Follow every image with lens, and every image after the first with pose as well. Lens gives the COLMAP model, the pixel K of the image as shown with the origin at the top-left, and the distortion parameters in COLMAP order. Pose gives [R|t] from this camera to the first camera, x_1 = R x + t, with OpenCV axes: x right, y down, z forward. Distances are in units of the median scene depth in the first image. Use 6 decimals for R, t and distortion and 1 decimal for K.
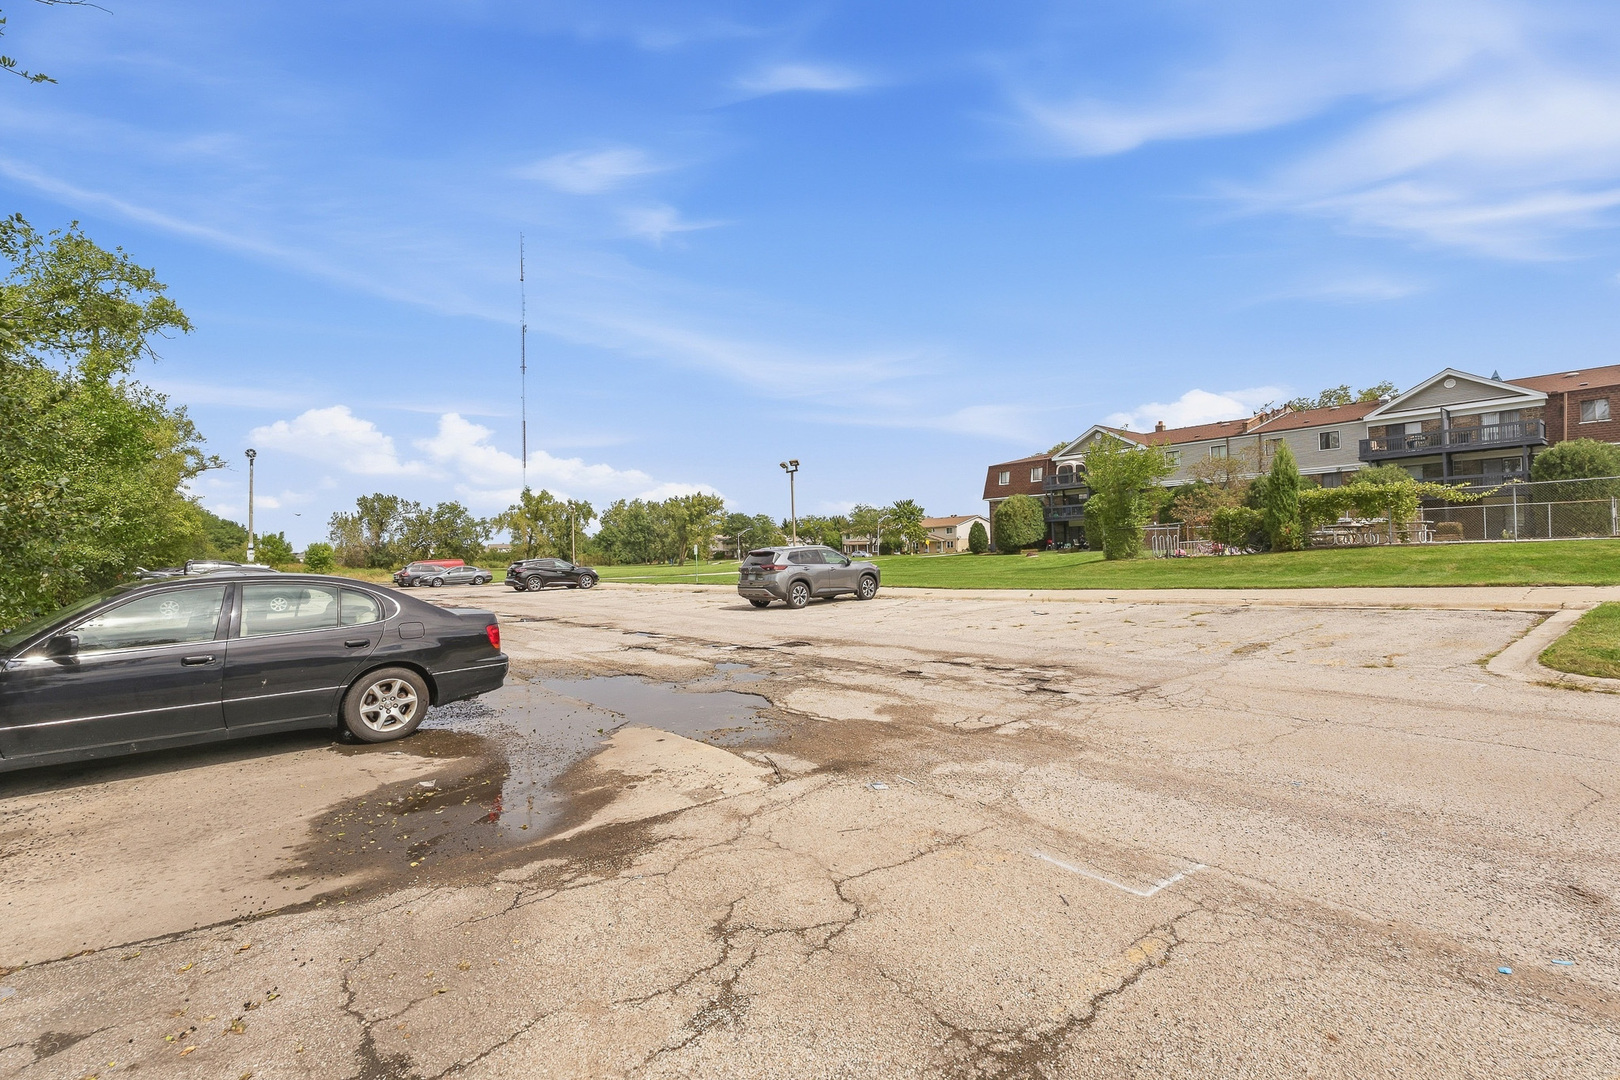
lens RADIAL K [[731.7, 0, 810.0], [0, 731.7, 540.0], [0, 0, 1]] dist [0.001498, -0.000149]
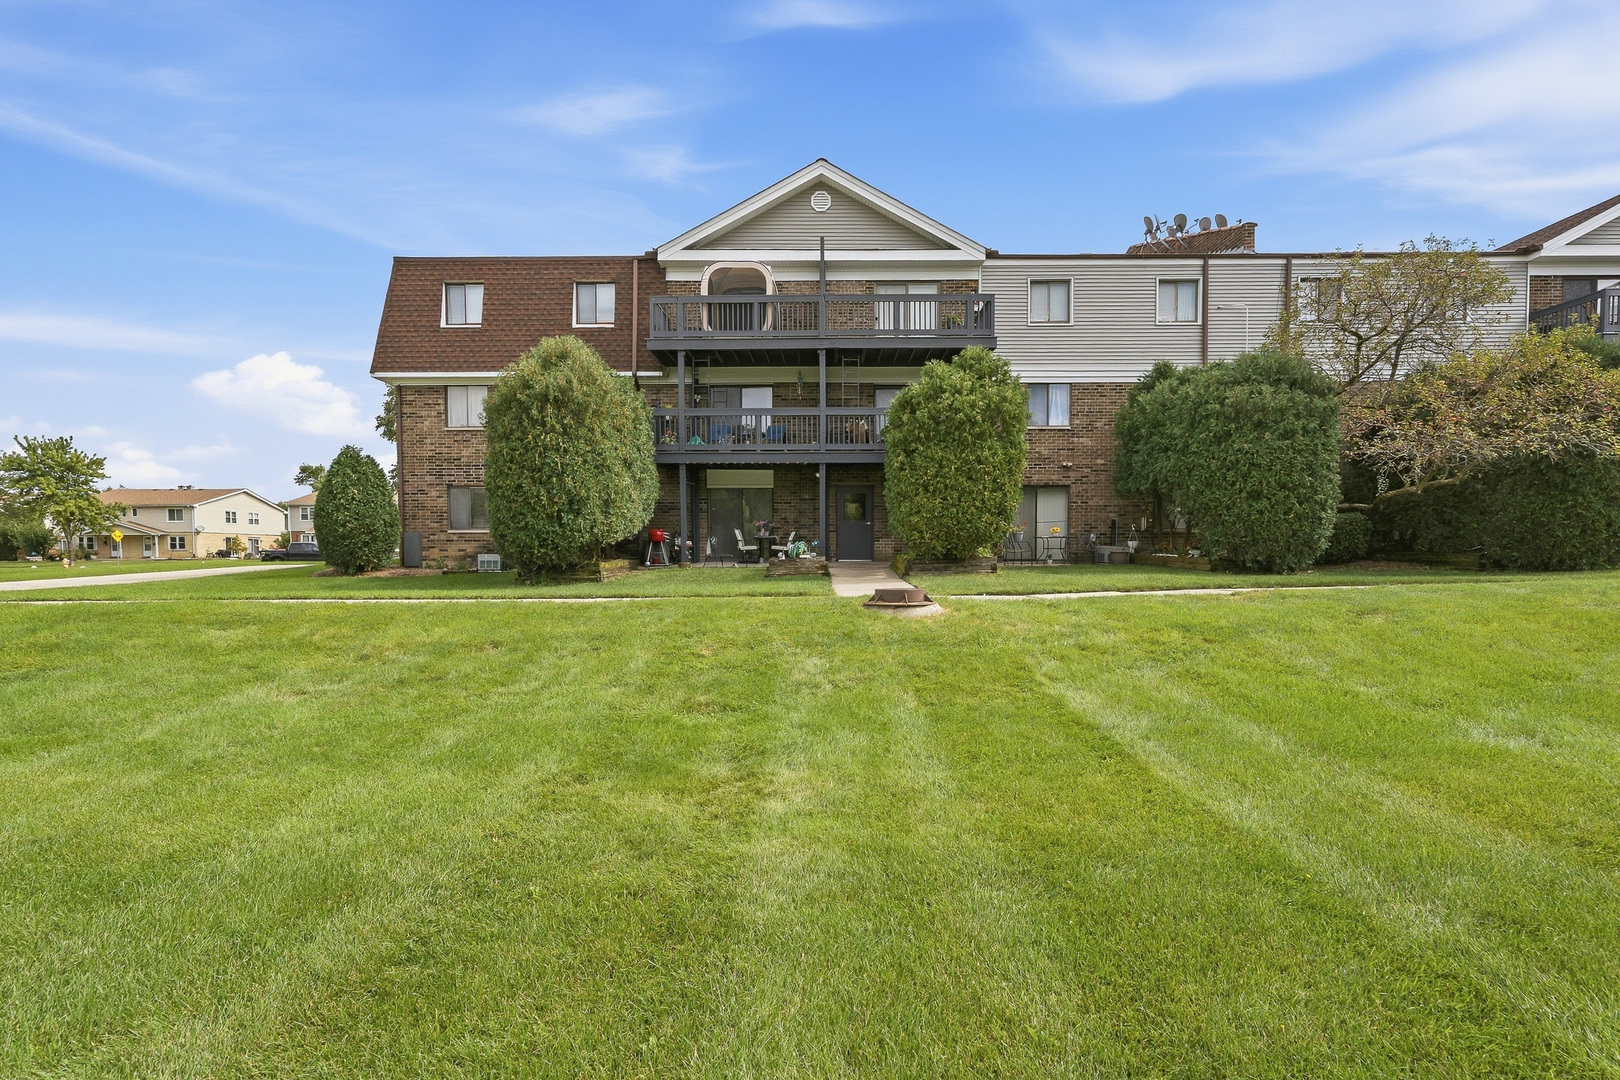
lens RADIAL K [[767.7, 0, 799.2], [0, 767.7, 579.5], [0, 0, 1]] dist [0.001865, 0.000200]
pose [[0.637058, -0.003140, 0.770809, 0.118221], [-0.029302, 0.999170, 0.028288, 0.008753], [-0.770259, -0.040608, 0.636438, 0.695931]]
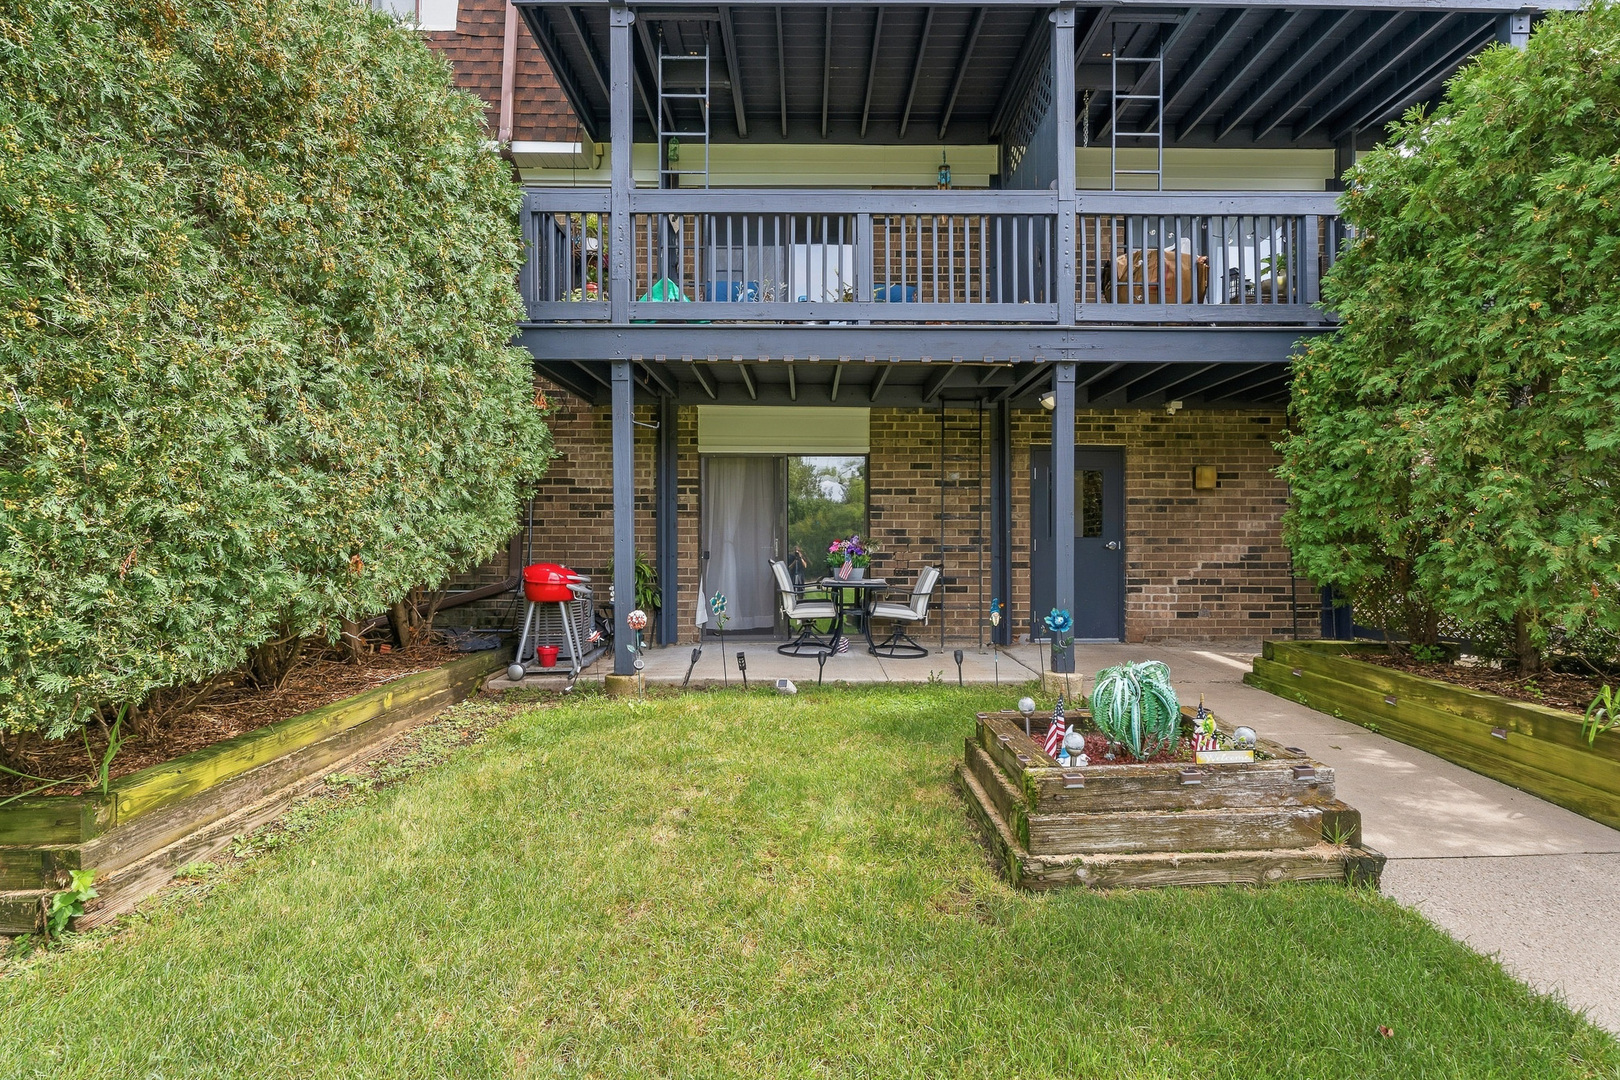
lens RADIAL K [[731.7, 0, 810.0], [0, 731.7, 540.0], [0, 0, 1]] dist [0.001498, -0.000149]
pose [[0.608326, 0.037037, 0.792823, 0.246629], [-0.031369, 0.999252, -0.022612, -0.001984], [-0.793067, -0.011115, 0.609033, 0.831723]]
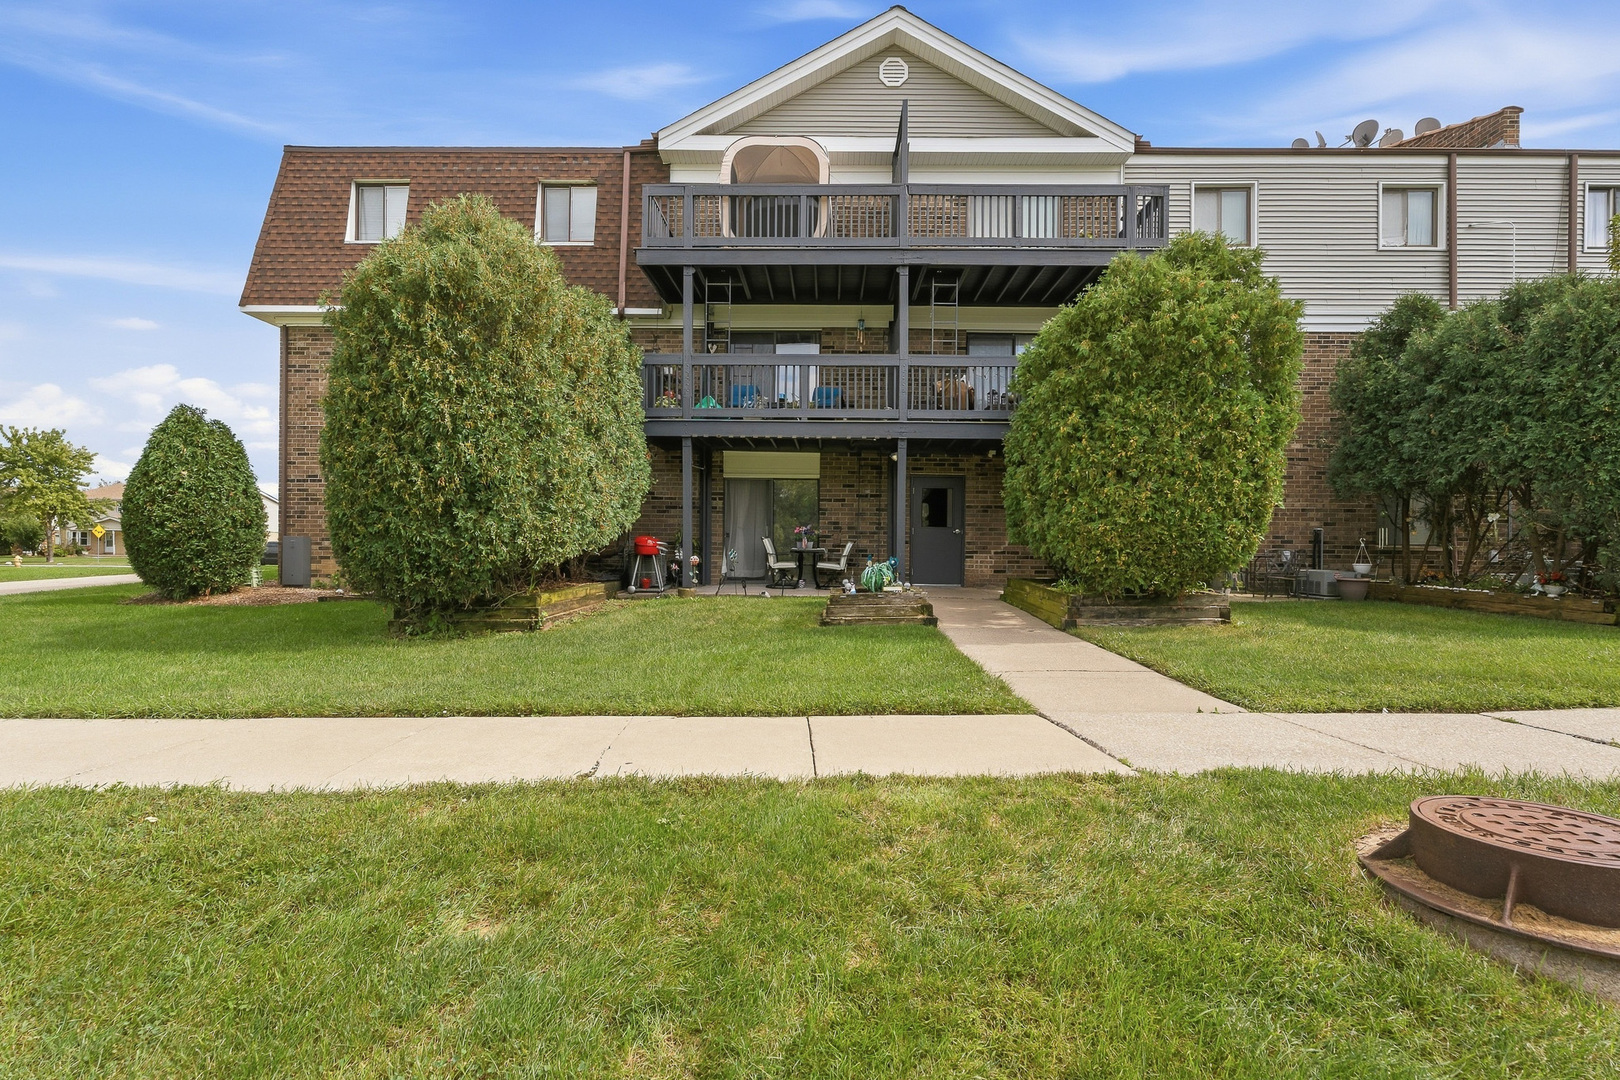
lens RADIAL K [[731.7, 0, 810.0], [0, 731.7, 540.0], [0, 0, 1]] dist [0.001498, -0.000149]
pose [[0.631784, 0.046857, 0.773727, 0.187838], [-0.041579, 0.998783, -0.026535, 0.003819], [-0.774029, -0.015406, 0.632963, 0.770893]]
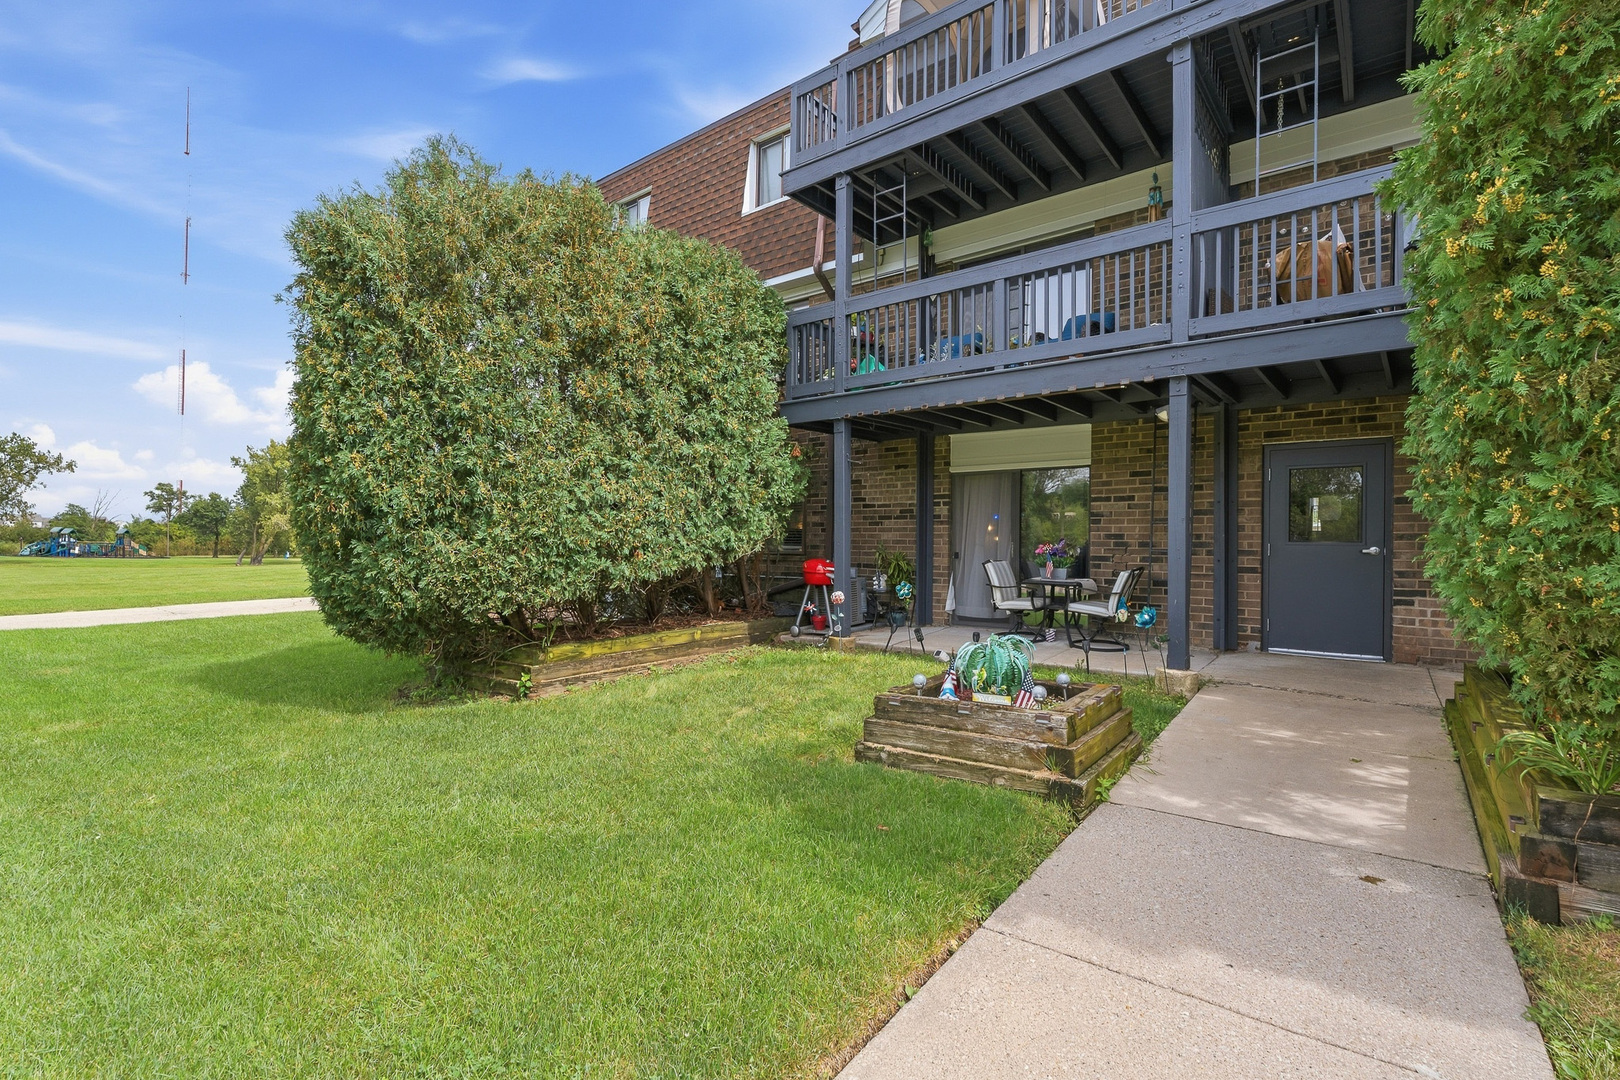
lens RADIAL K [[723.1, 0, 805.2], [0, 723.1, 537.9], [0, 0, 1]] dist [-0.000429, 0.000202]
pose [[0.969413, 0.040870, 0.242010, 0.264591], [-0.041362, 0.999140, -0.003050, -0.003361], [-0.241927, -0.007053, 0.970269, 0.787908]]
